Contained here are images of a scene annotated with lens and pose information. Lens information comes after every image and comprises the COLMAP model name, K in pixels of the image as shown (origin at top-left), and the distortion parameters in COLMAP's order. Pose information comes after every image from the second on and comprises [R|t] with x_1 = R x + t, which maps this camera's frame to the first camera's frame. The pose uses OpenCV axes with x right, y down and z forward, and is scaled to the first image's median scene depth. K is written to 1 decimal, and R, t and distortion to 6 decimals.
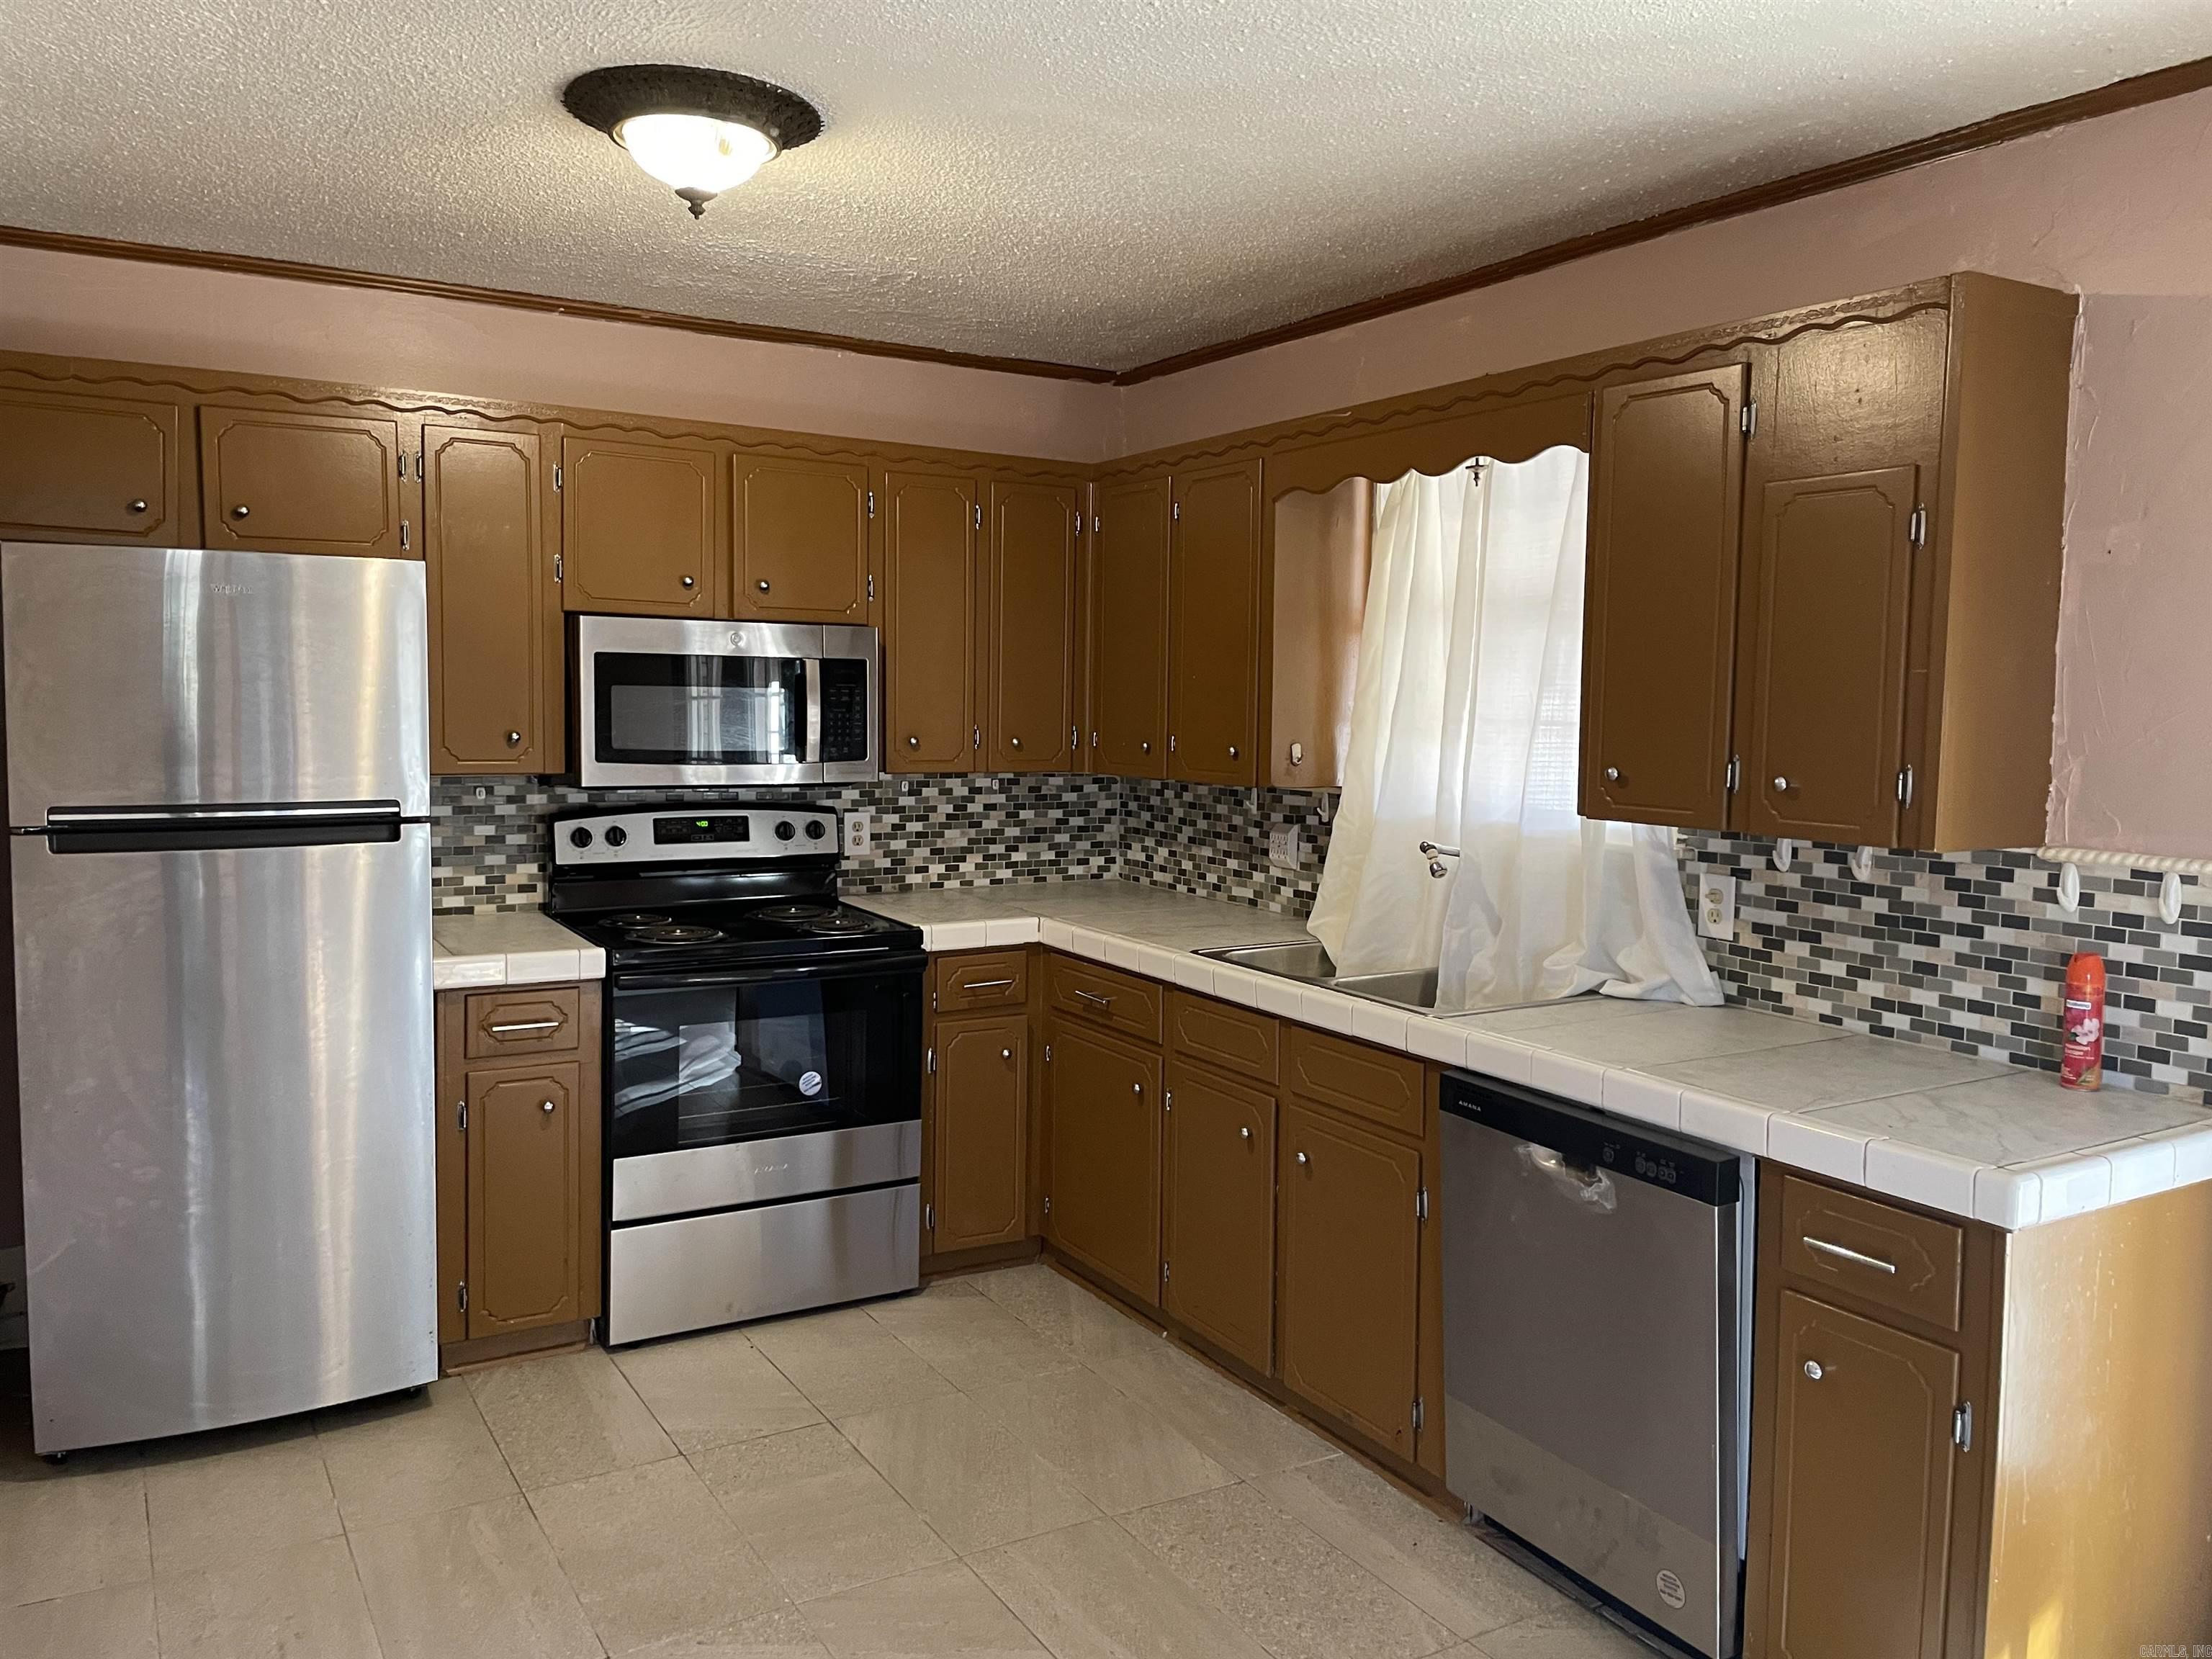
lens RADIAL K [[1669.7, 0, 1116.0], [0, 1669.7, 814.7], [0, 0, 1]] dist [0.088708, -0.118174]
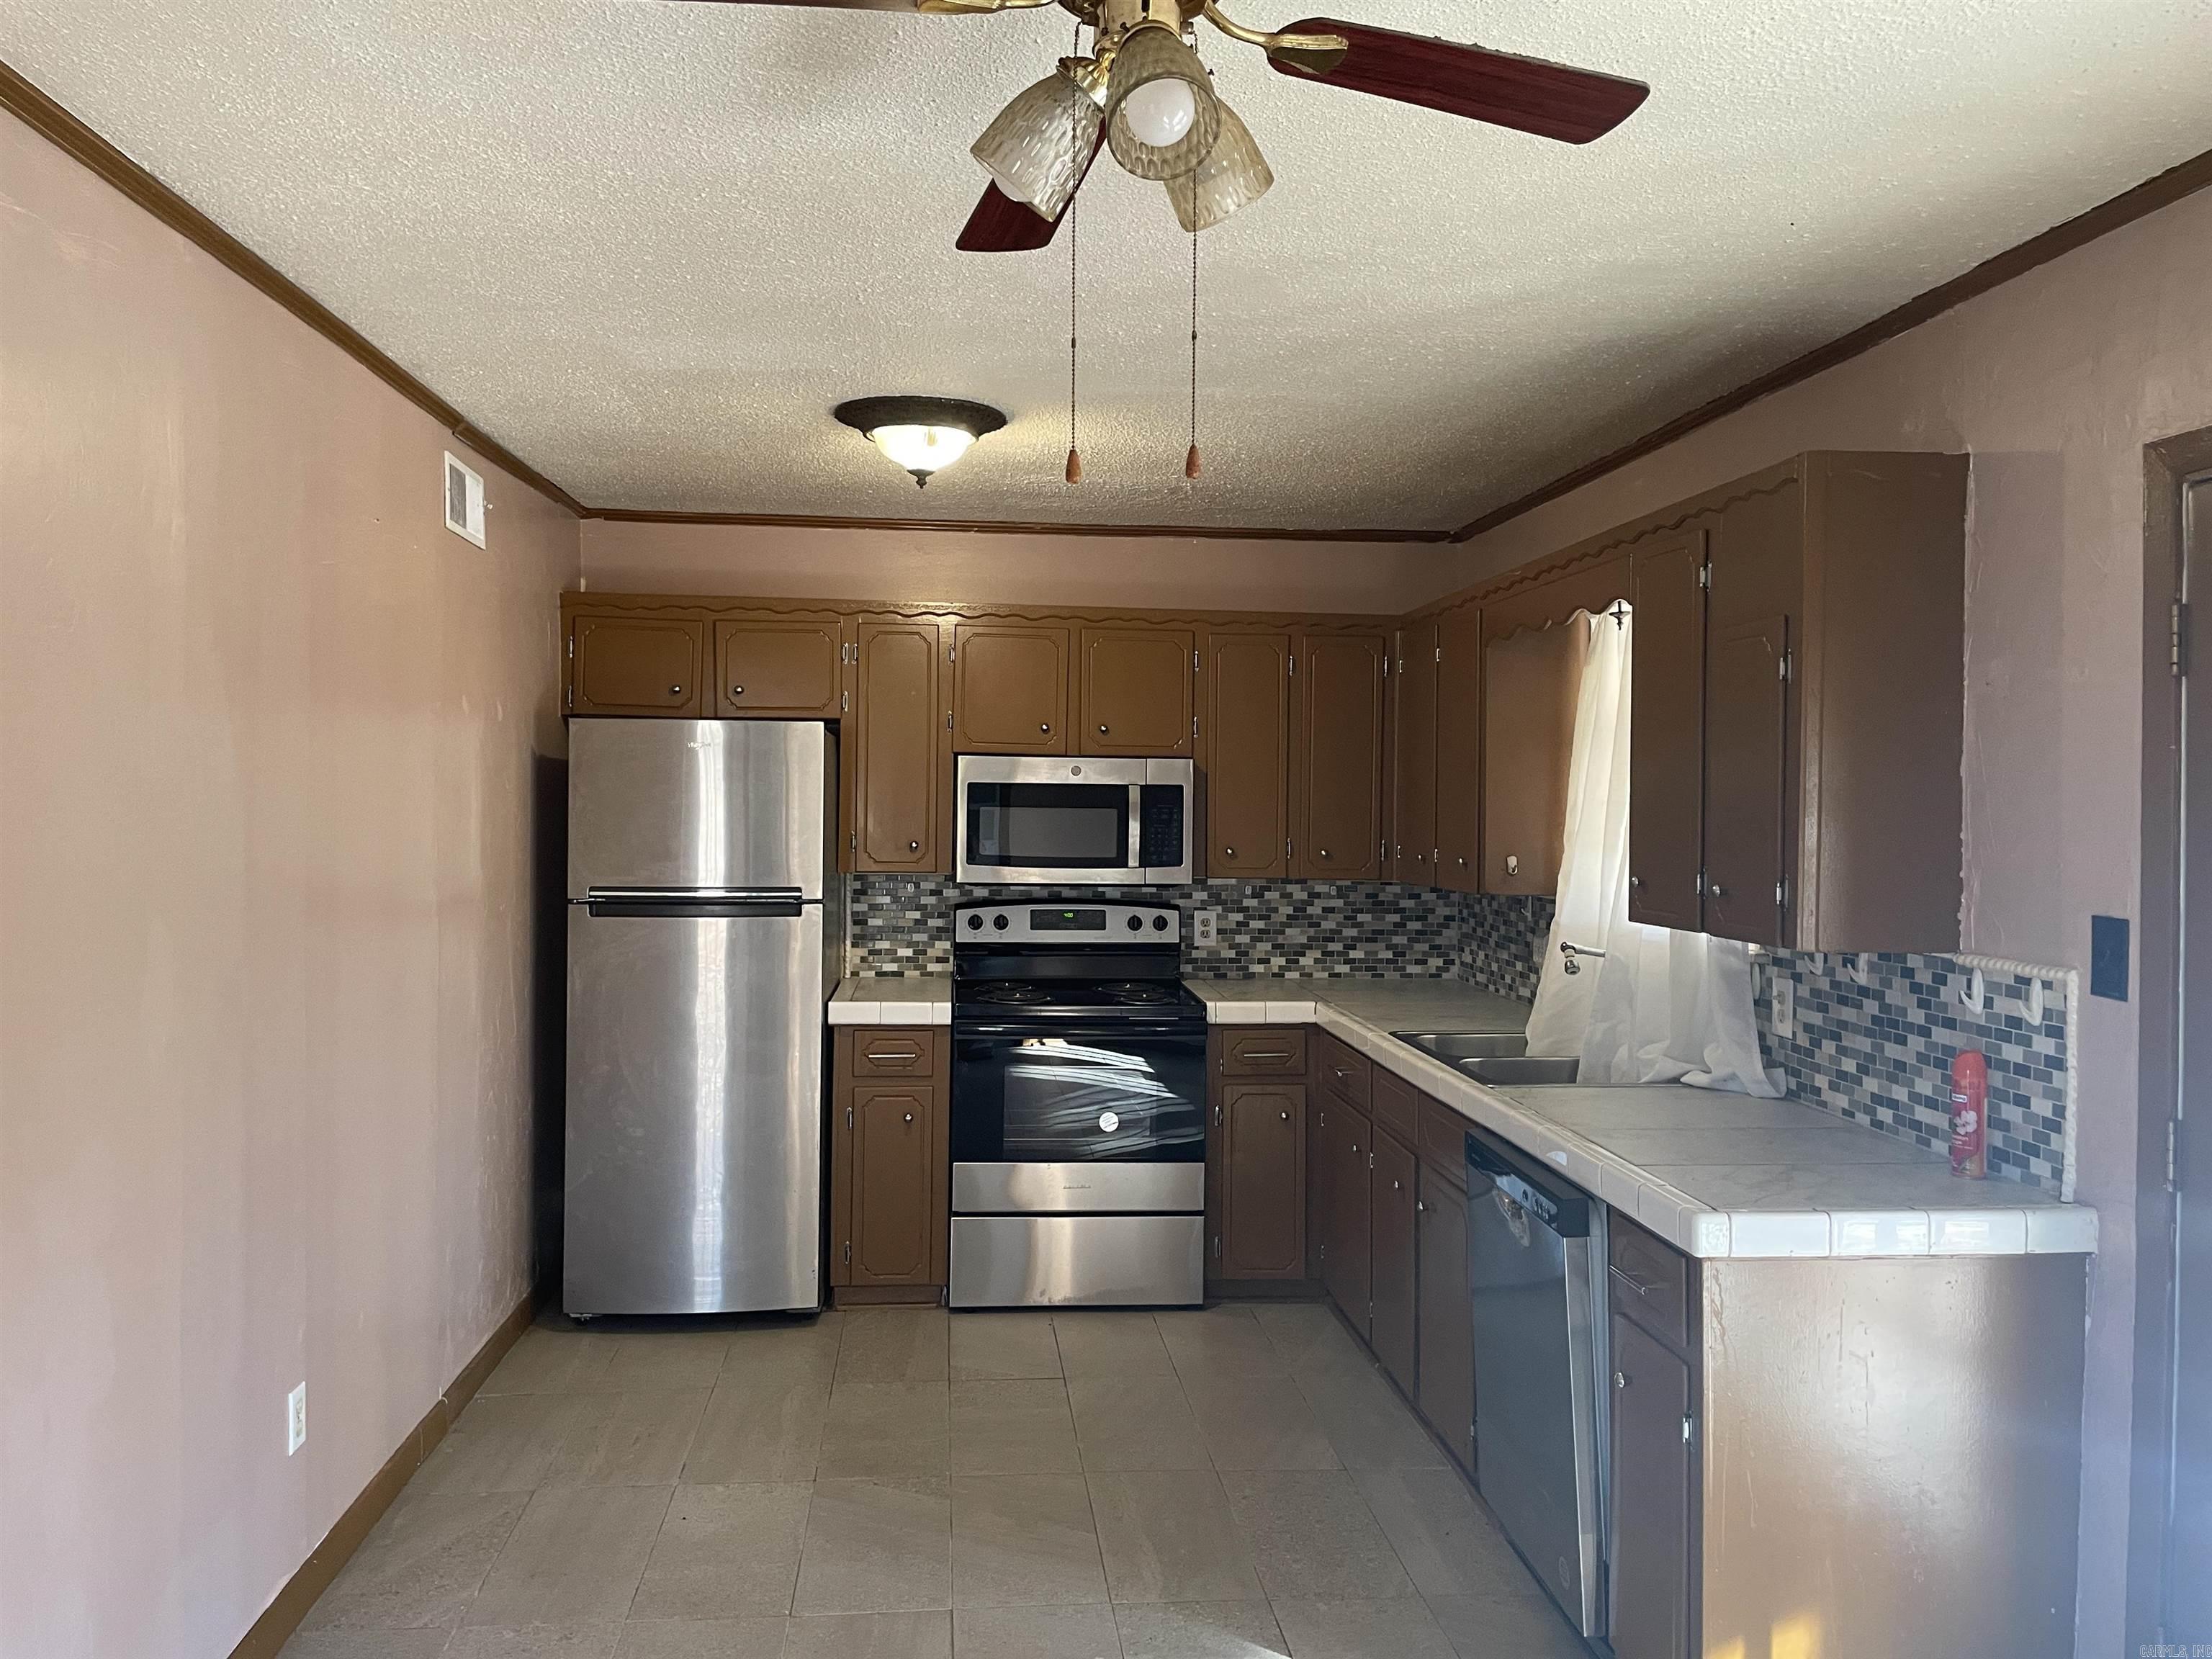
lens RADIAL K [[1669.7, 0, 1089.5], [0, 1669.7, 819.7], [0, 0, 1]] dist [0.088708, -0.118174]
pose [[0.901740, 0.000969, -0.432279, 0.389208], [-0.030522, 0.997645, -0.061432, 0.013089], [0.431201, 0.068589, 0.899645, -0.168889]]
